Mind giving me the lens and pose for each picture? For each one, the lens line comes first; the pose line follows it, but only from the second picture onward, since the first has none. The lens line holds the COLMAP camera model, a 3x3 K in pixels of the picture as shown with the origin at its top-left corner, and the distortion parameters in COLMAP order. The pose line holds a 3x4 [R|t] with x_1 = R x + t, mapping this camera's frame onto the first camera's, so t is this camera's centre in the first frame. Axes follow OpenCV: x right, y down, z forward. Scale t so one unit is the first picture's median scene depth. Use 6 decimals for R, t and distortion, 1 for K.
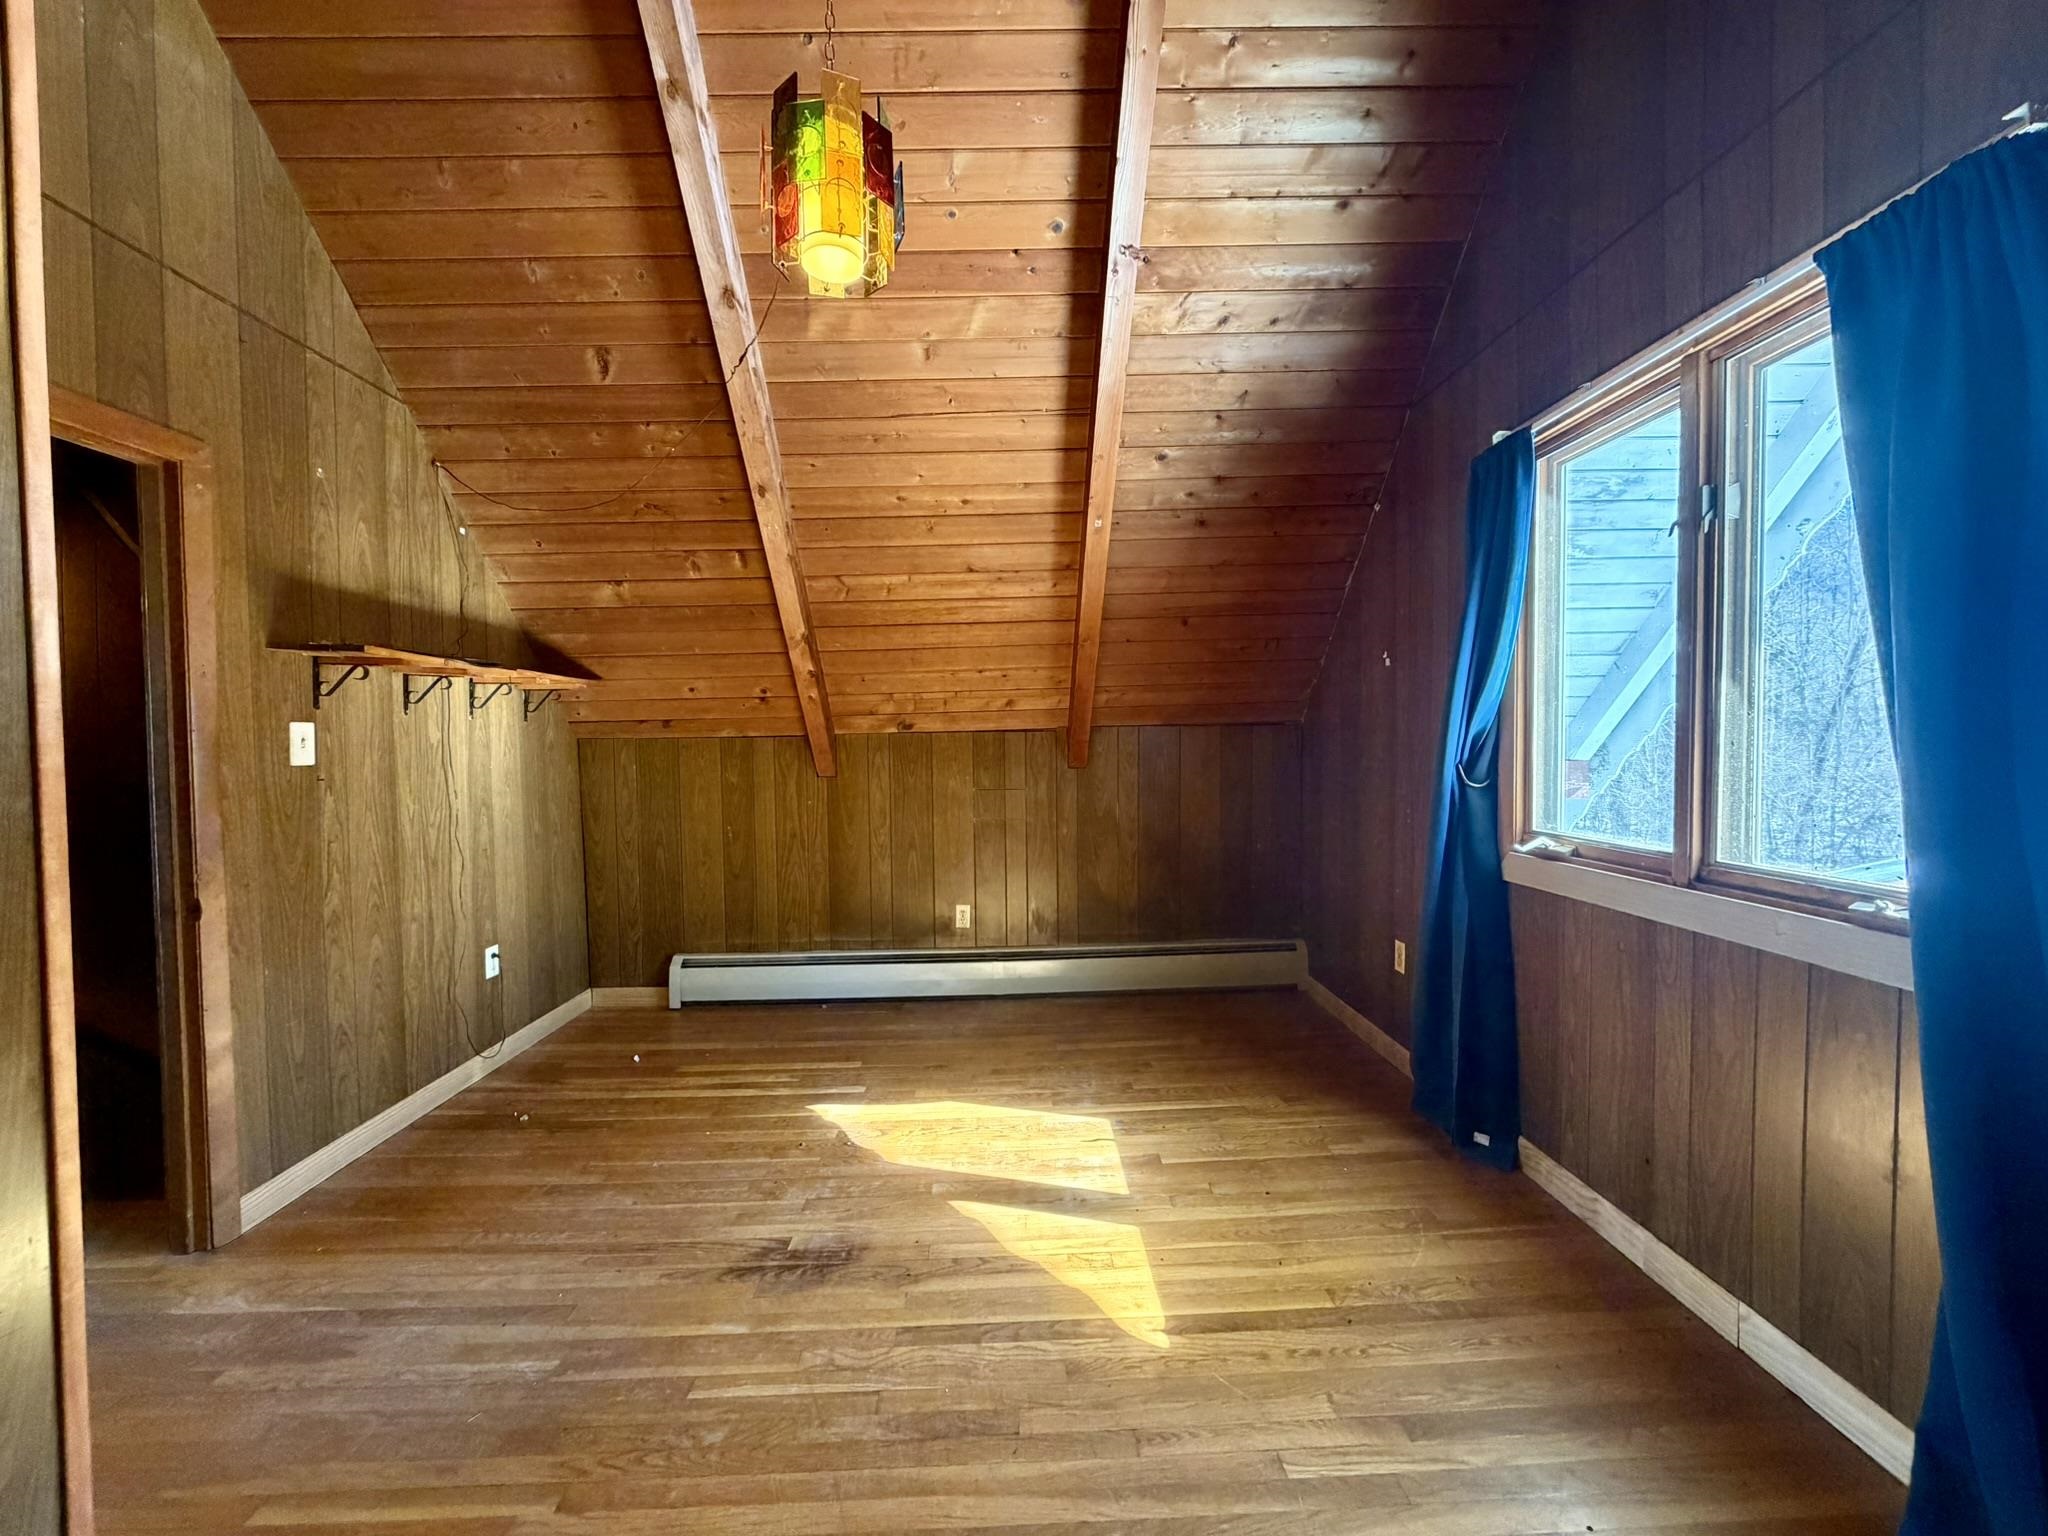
lens RADIAL K [[815.5, 0, 1015.9], [0, 815.5, 766.2], [0, 0, 1]] dist [-0.001454, 0.000516]
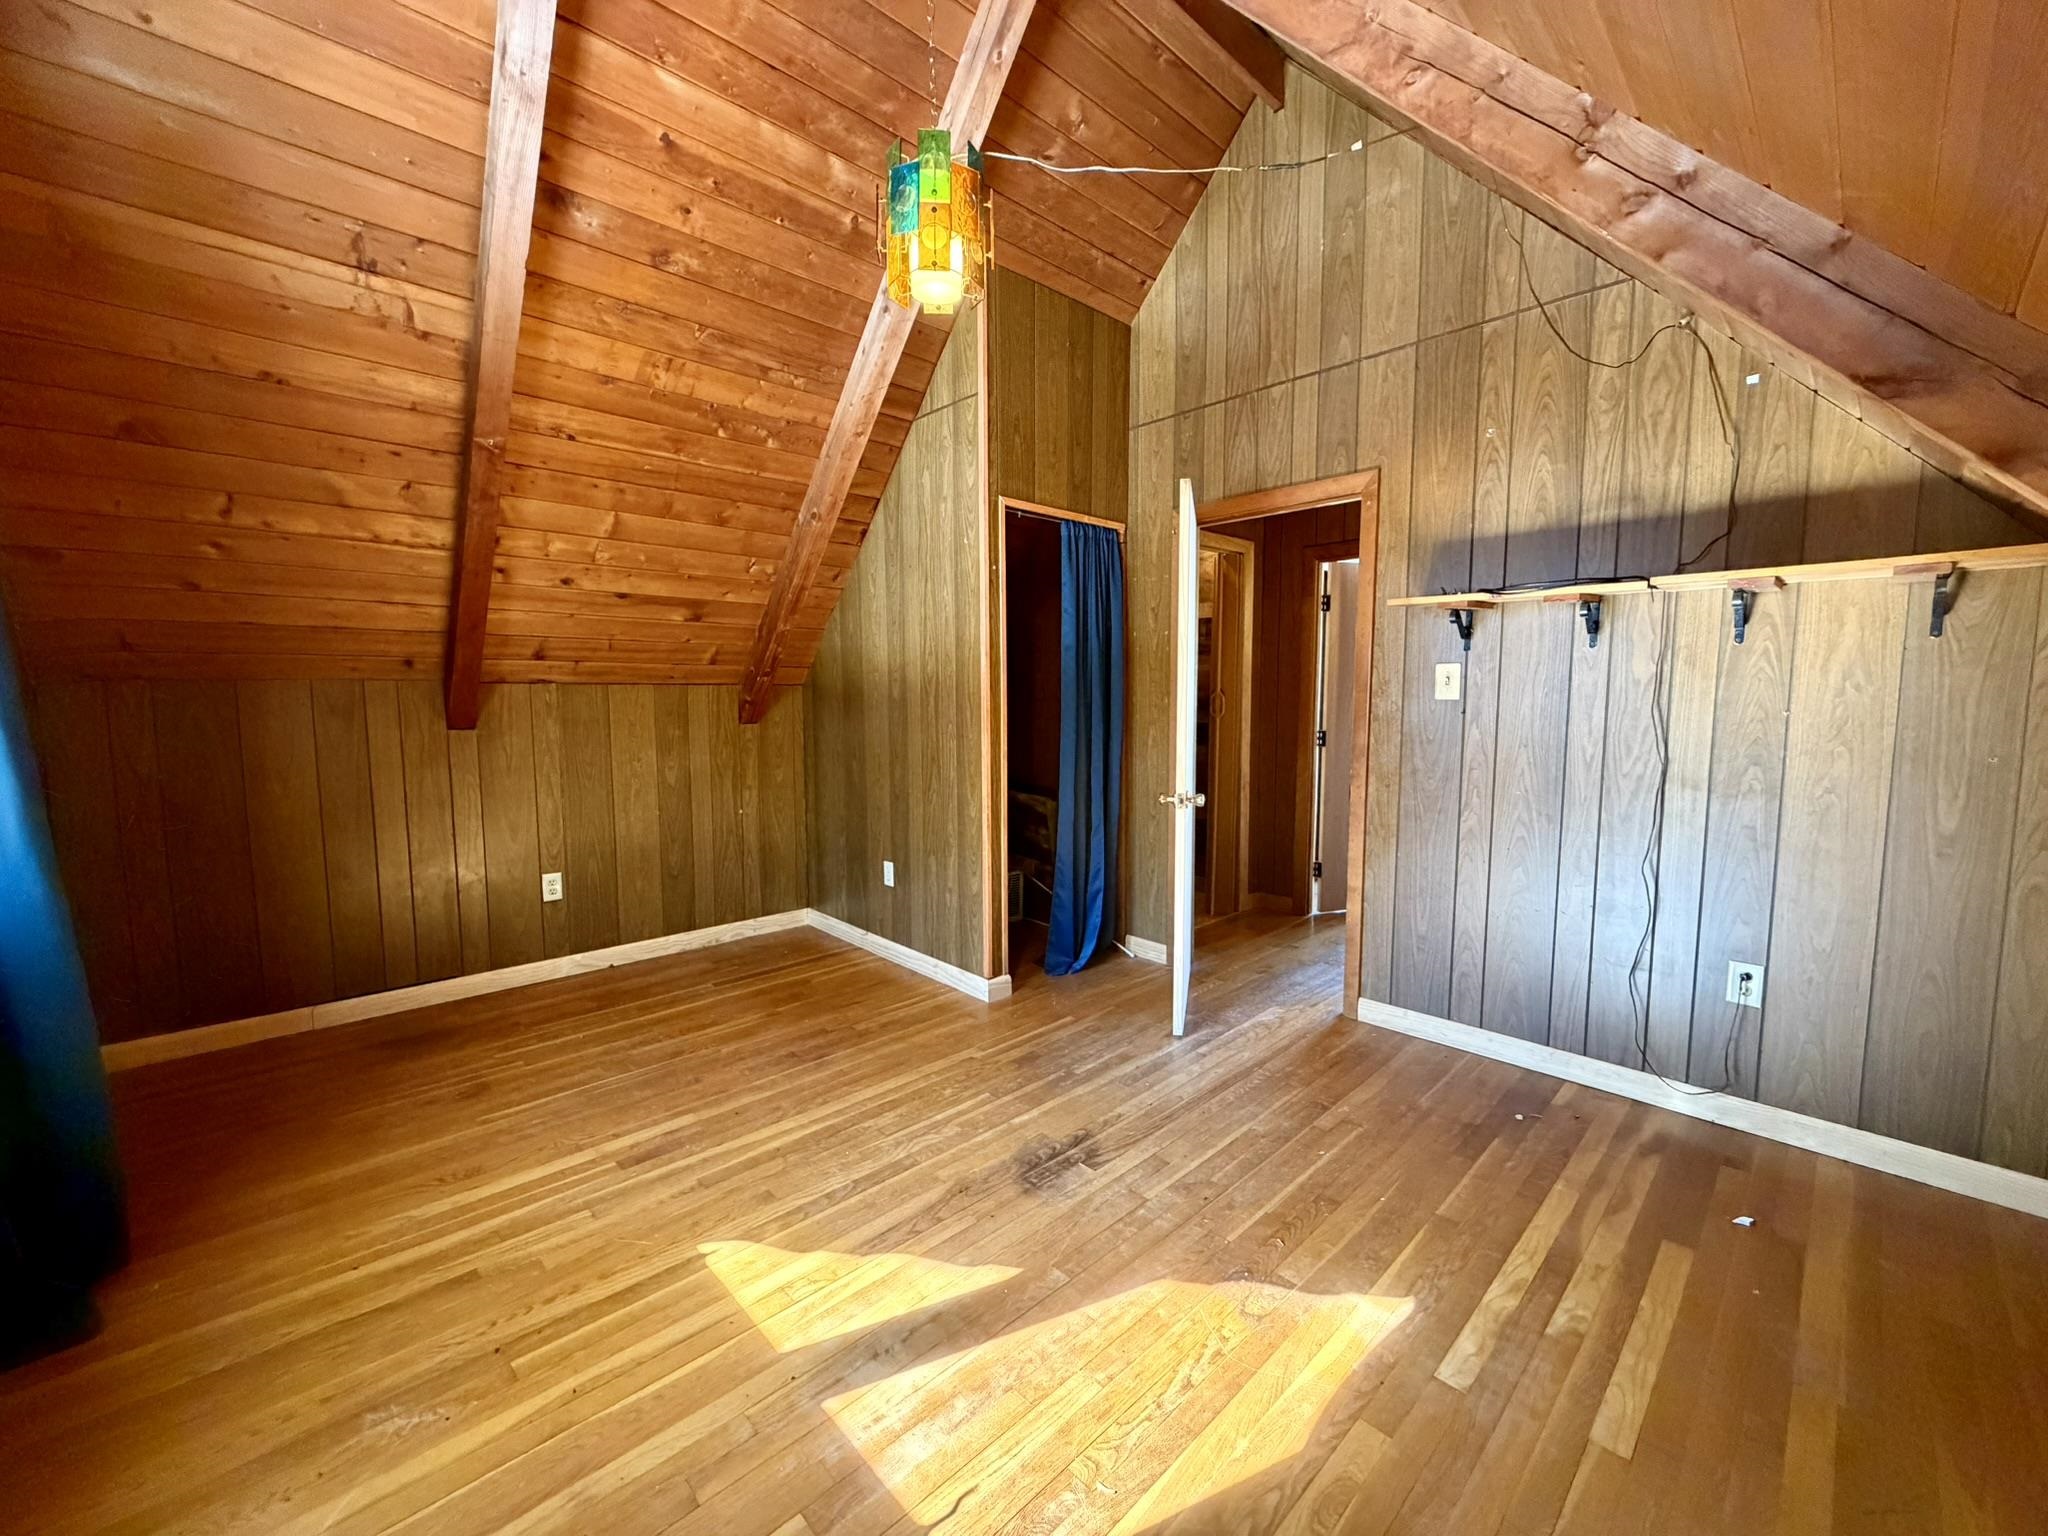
lens RADIAL K [[815.5, 0, 1021.4], [0, 815.5, 771.7], [0, 0, 1]] dist [-0.001454, 0.000516]
pose [[-0.738635, 0.082447, -0.669045, 0.427845], [-0.003754, 0.991974, 0.126386, -0.049623], [0.674095, 0.095864, -0.732397, 1.594918]]
